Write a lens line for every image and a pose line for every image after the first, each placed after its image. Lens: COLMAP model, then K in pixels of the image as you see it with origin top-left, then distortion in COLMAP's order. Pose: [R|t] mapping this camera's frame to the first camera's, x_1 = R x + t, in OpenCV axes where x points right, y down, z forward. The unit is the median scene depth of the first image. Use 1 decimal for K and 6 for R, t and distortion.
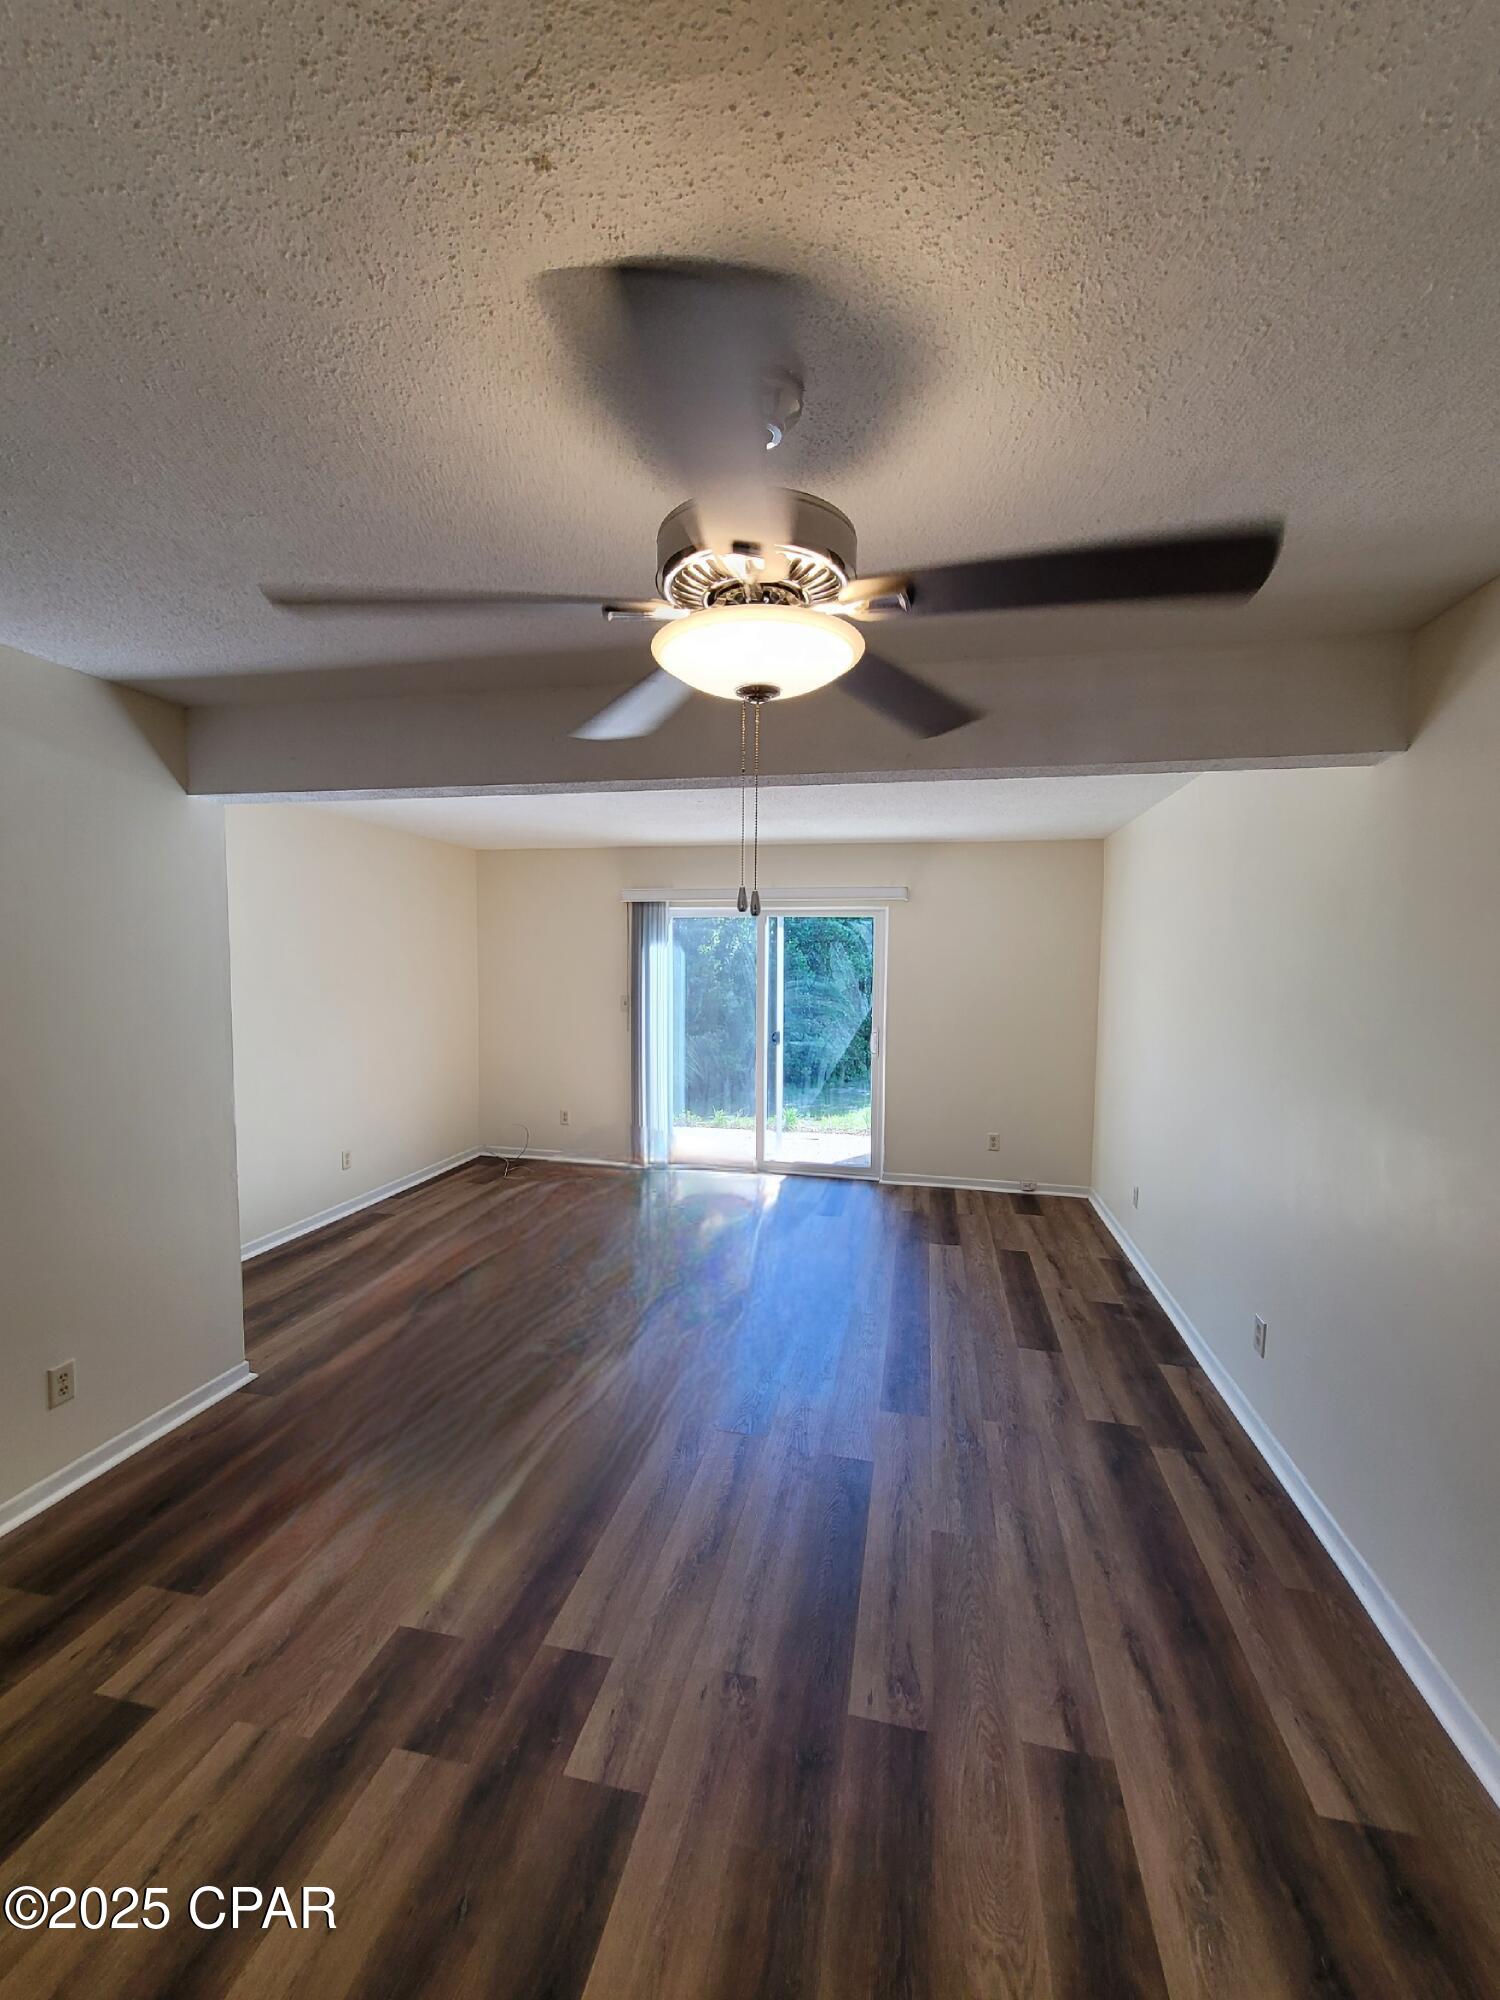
lens RADIAL K [[806.6, 0, 750.0], [0, 806.6, 1001.5], [0, 0, 1]] dist [0.001589, -0.000004]
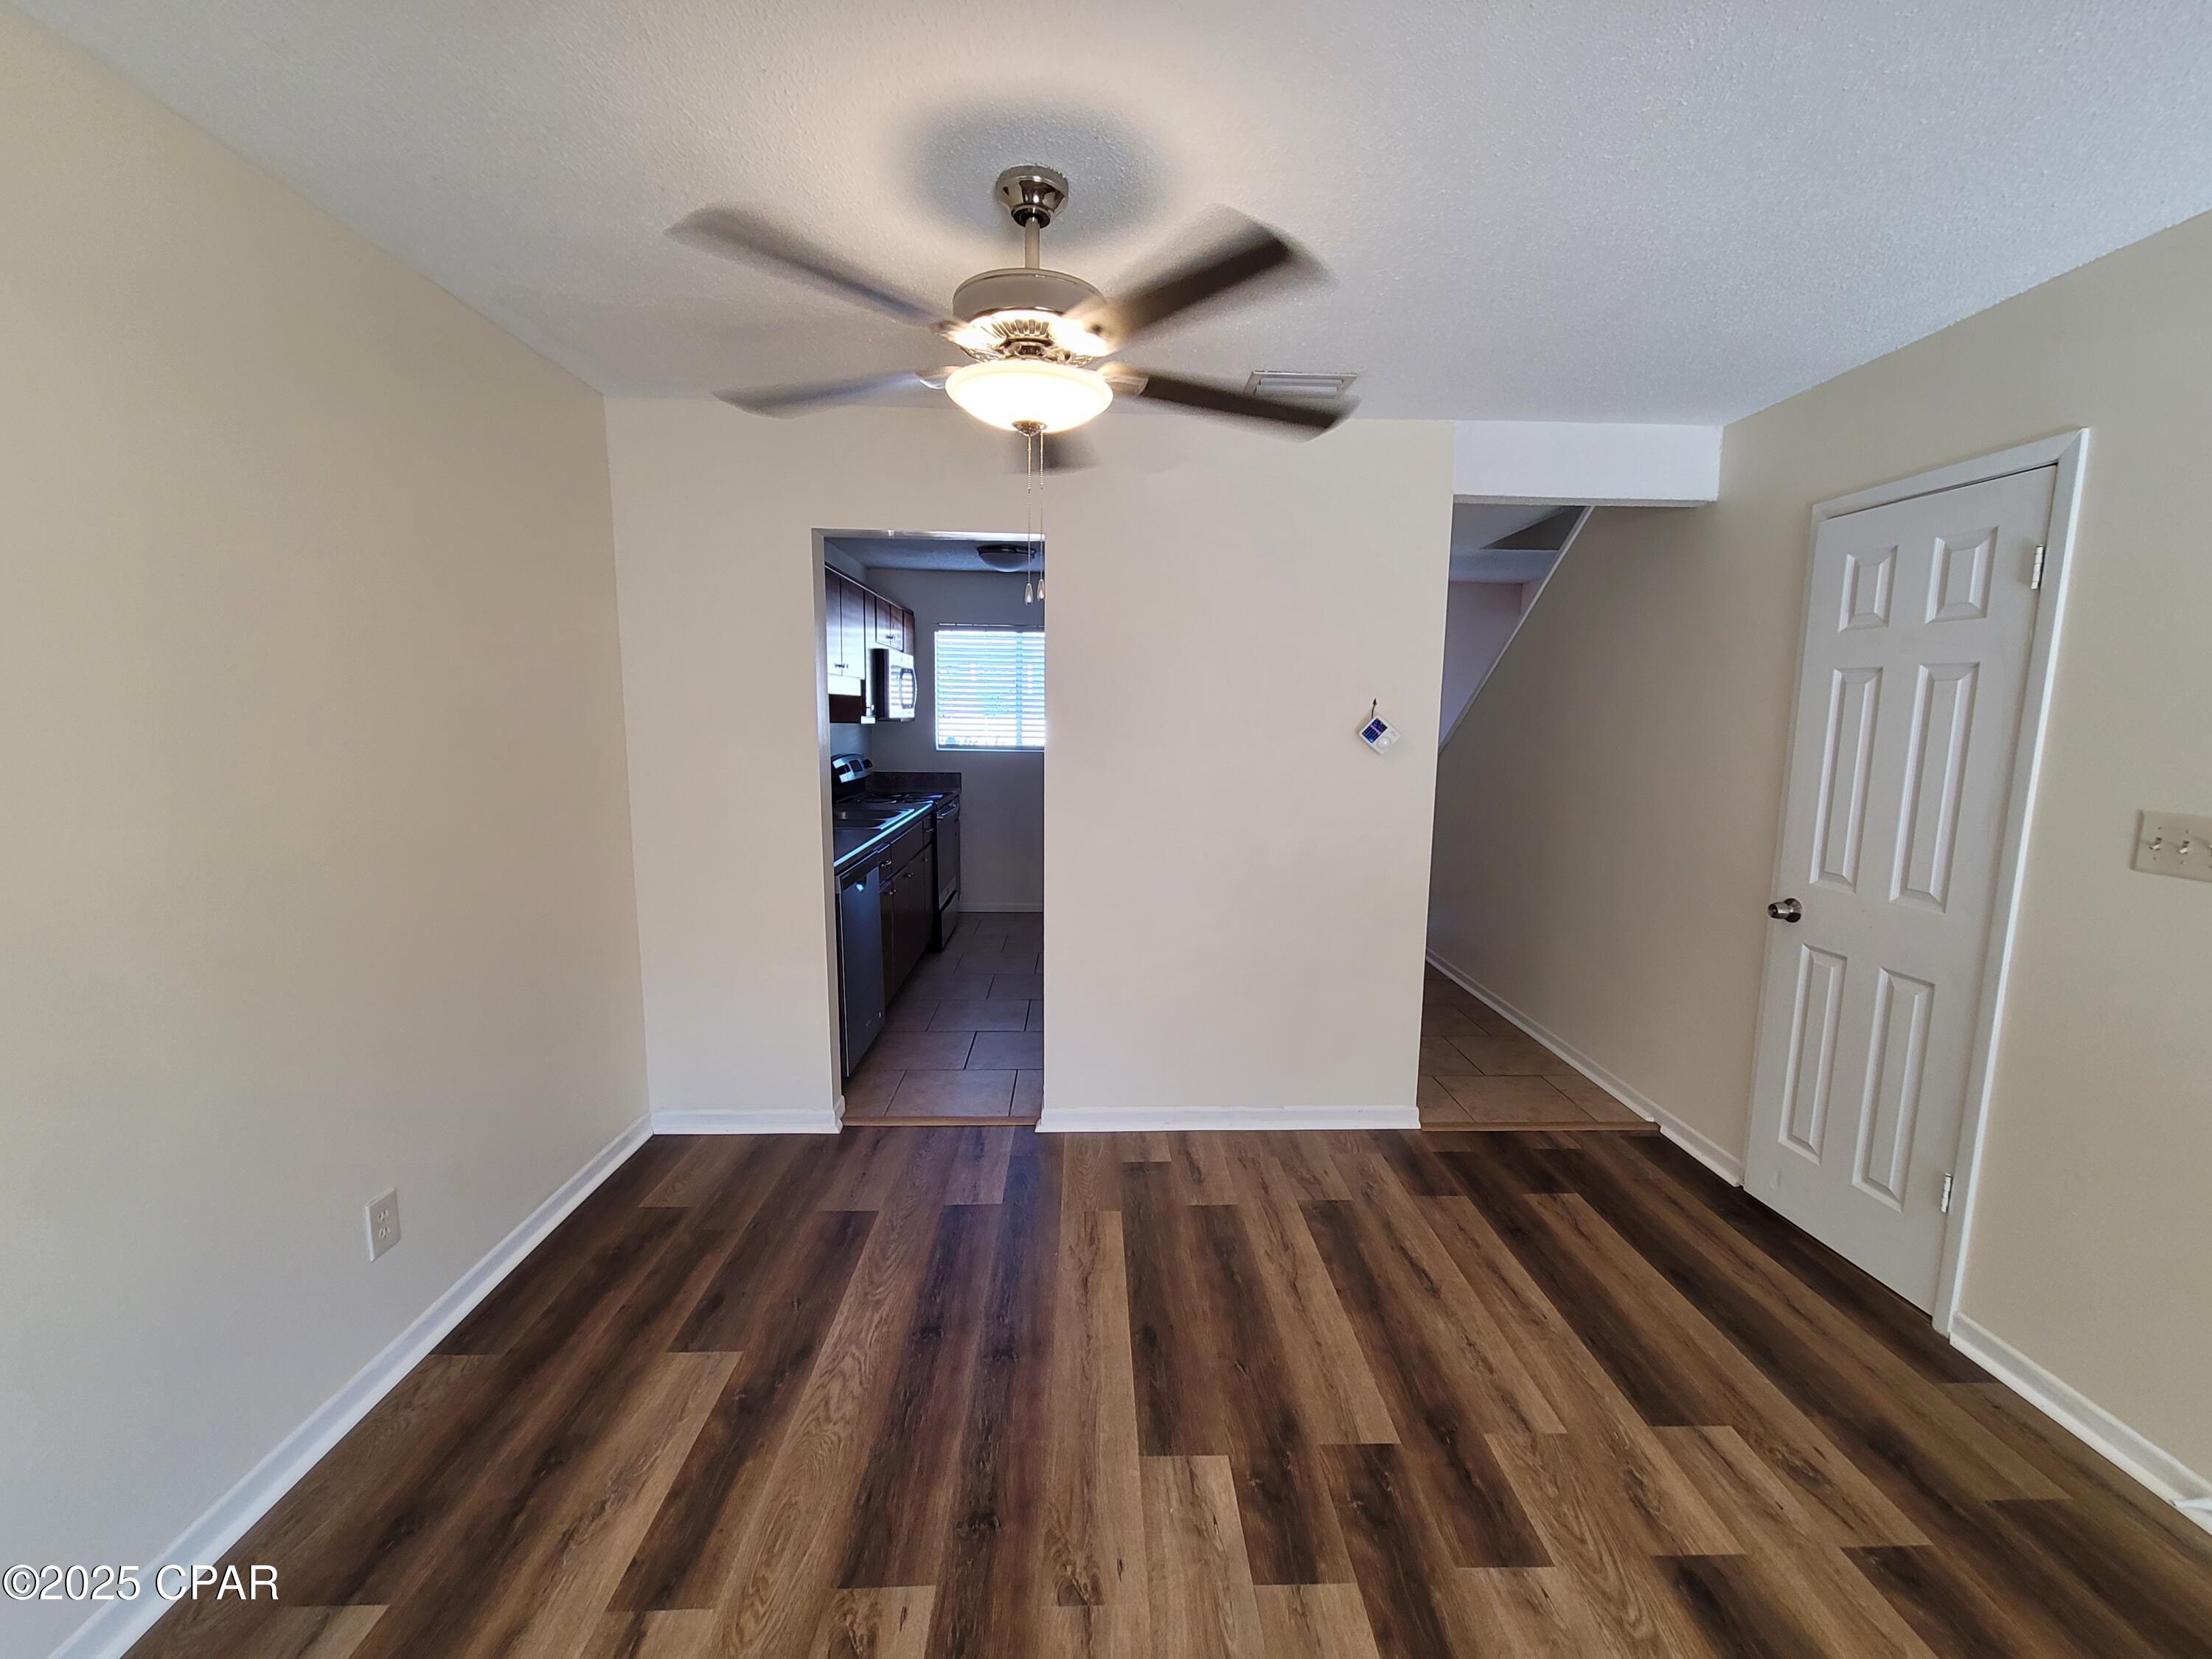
lens RADIAL K [[892.1, 0, 1111.5], [0, 892.1, 824.4], [0, 0, 1]] dist [0.001589, -0.000004]
pose [[-0.969935, 0.006449, -0.243280, 0.169589], [-0.039260, 0.982409, 0.182570, -0.016208], [0.240178, 0.186632, -0.952619, 1.812933]]
